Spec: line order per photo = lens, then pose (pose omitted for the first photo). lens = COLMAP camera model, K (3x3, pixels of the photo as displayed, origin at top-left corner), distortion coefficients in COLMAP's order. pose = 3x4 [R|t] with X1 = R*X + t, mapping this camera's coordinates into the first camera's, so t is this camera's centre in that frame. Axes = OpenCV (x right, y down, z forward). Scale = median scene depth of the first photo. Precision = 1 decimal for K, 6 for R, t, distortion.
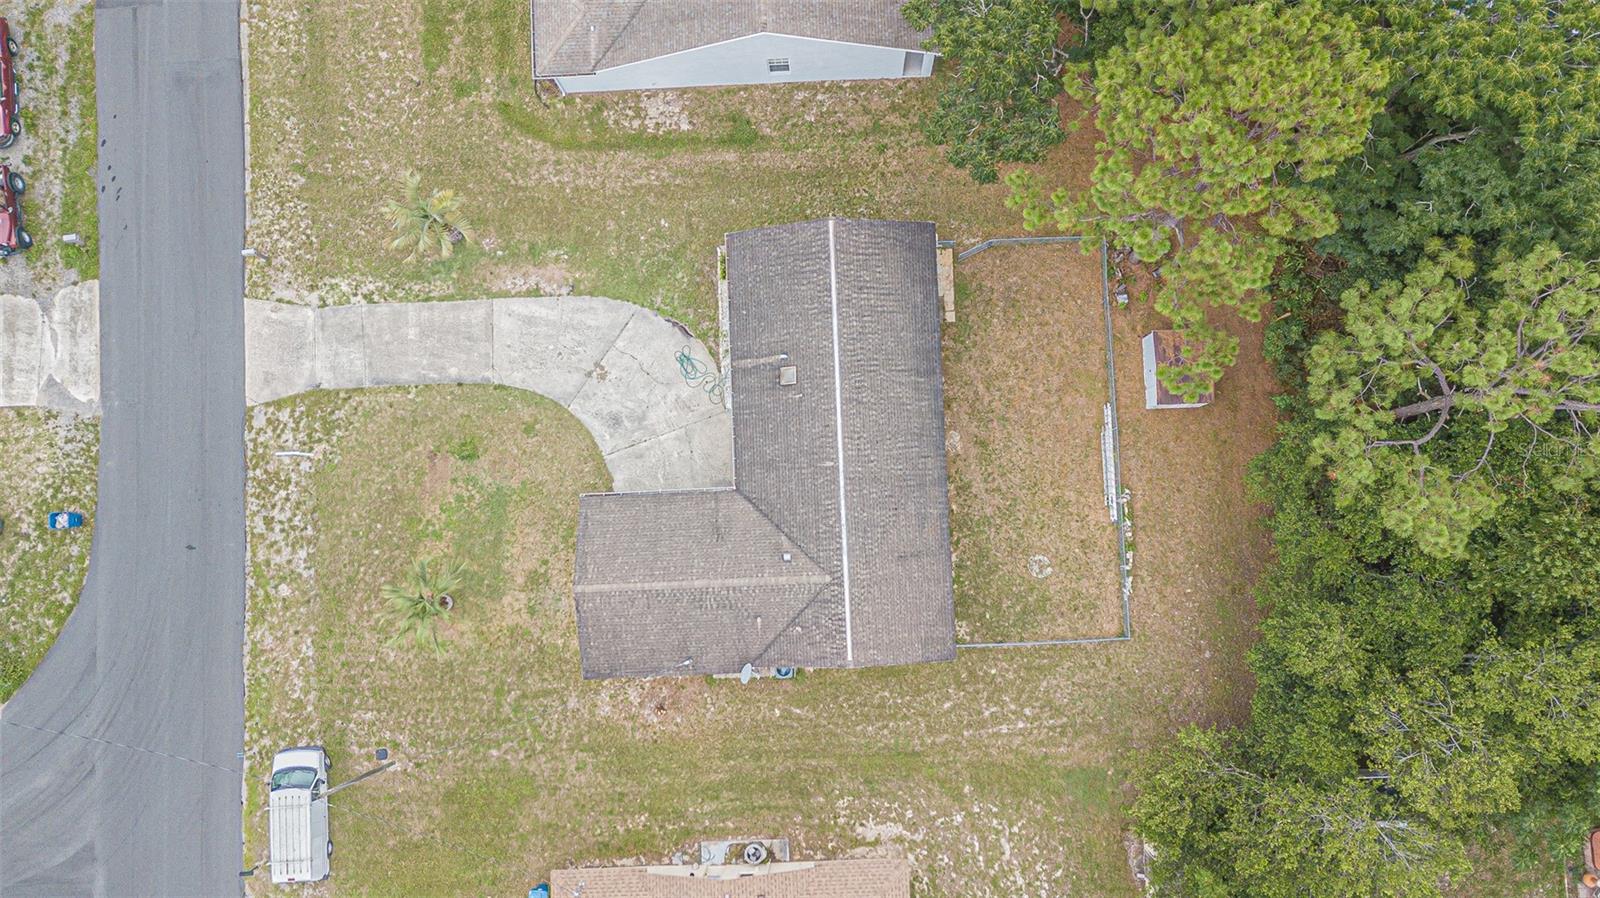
lens RADIAL K [[1218.5, 0, 798.4], [0, 1218.5, 453.6], [0, 0, 1]] dist [0.034833, -0.008919]
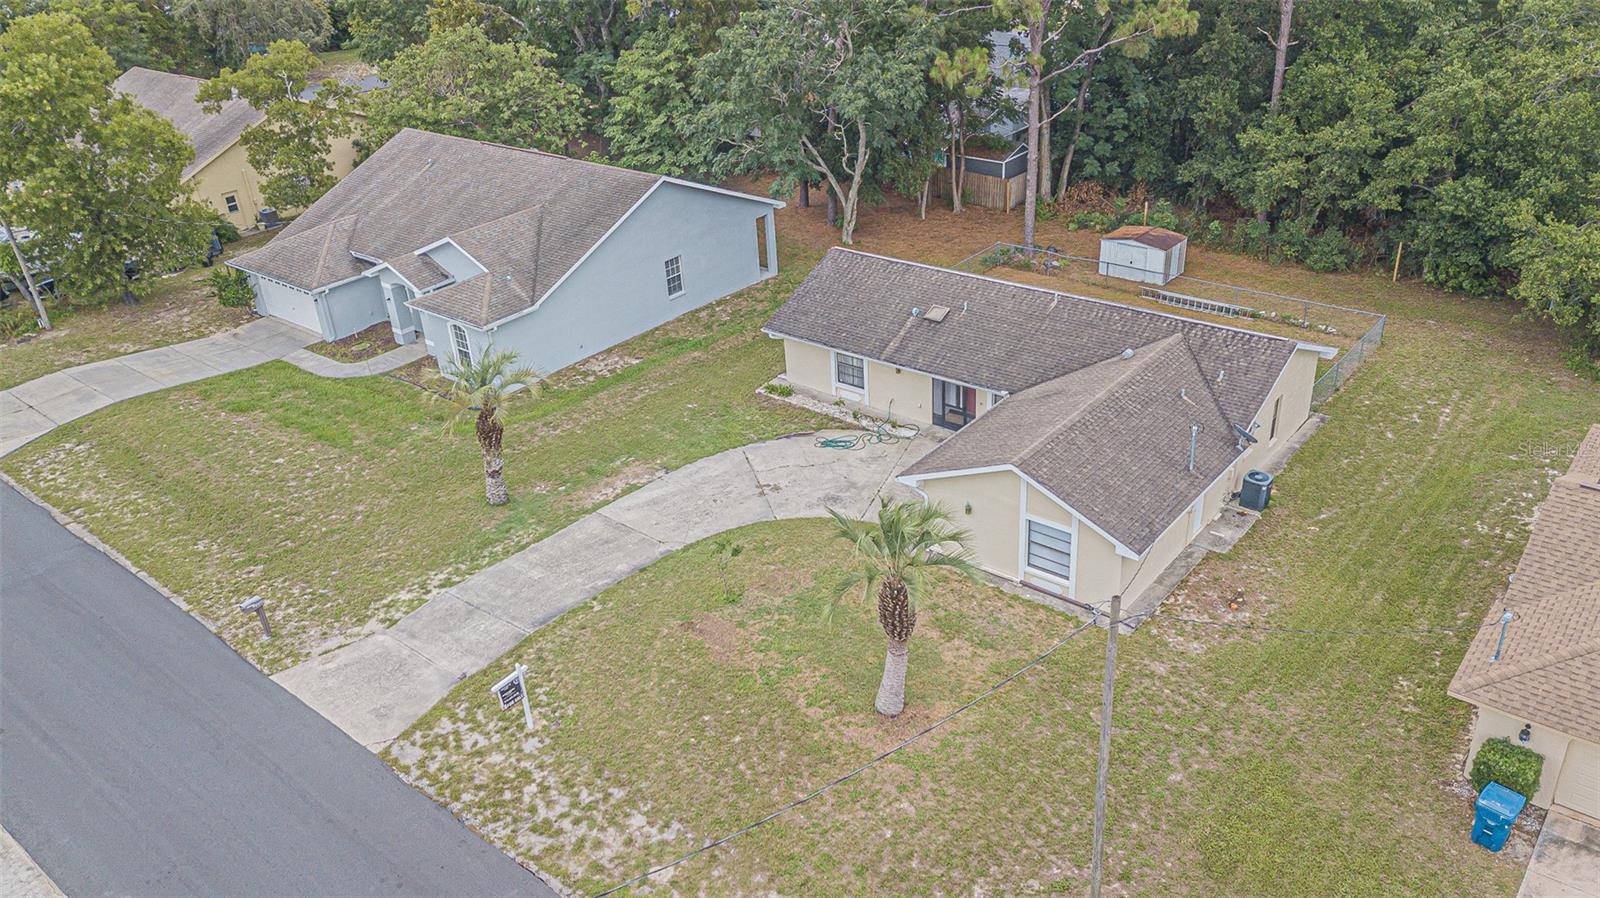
lens RADIAL K [[1218.5, 0, 799.5], [0, 1218.5, 451.1], [0, 0, 1]] dist [0.034833, -0.008919]
pose [[0.666098, -0.356622, 0.655084, -0.635959], [0.745413, 0.348834, -0.568044, 0.365903], [-0.025938, 0.866681, 0.498188, 0.609841]]
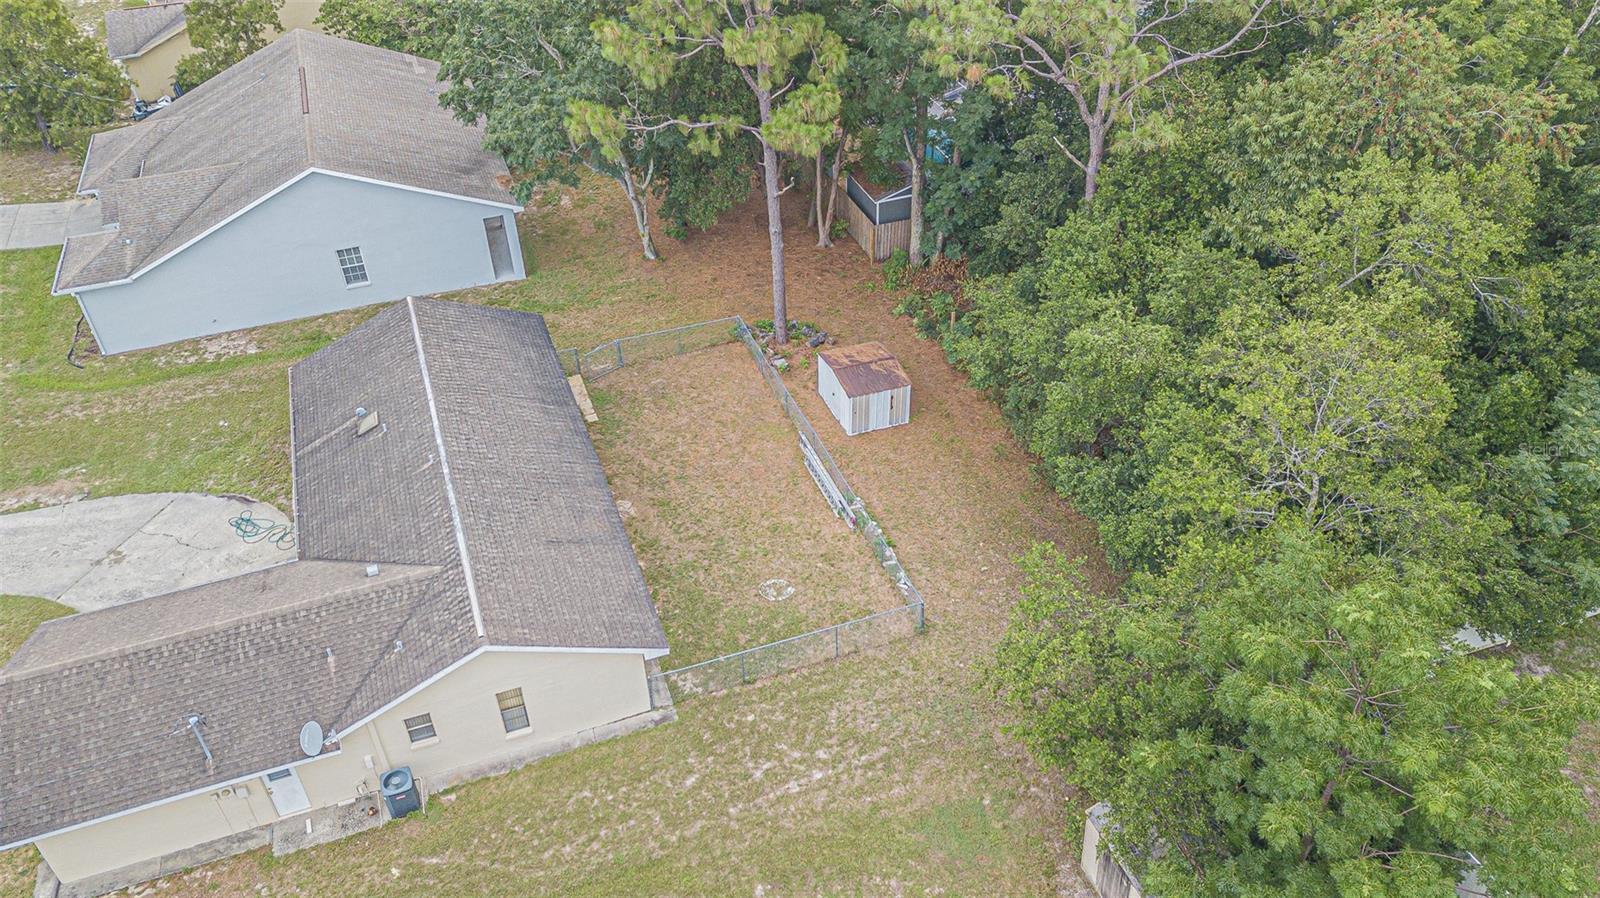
lens RADIAL K [[1218.5, 0, 807.9], [0, 1218.5, 457.7], [0, 0, 1]] dist [0.034833, -0.008919]
pose [[0.952557, -0.182138, 0.243845, 0.058290], [0.303517, 0.628031, -0.716558, 0.536934], [-0.022630, 0.756573, 0.653517, 0.479584]]
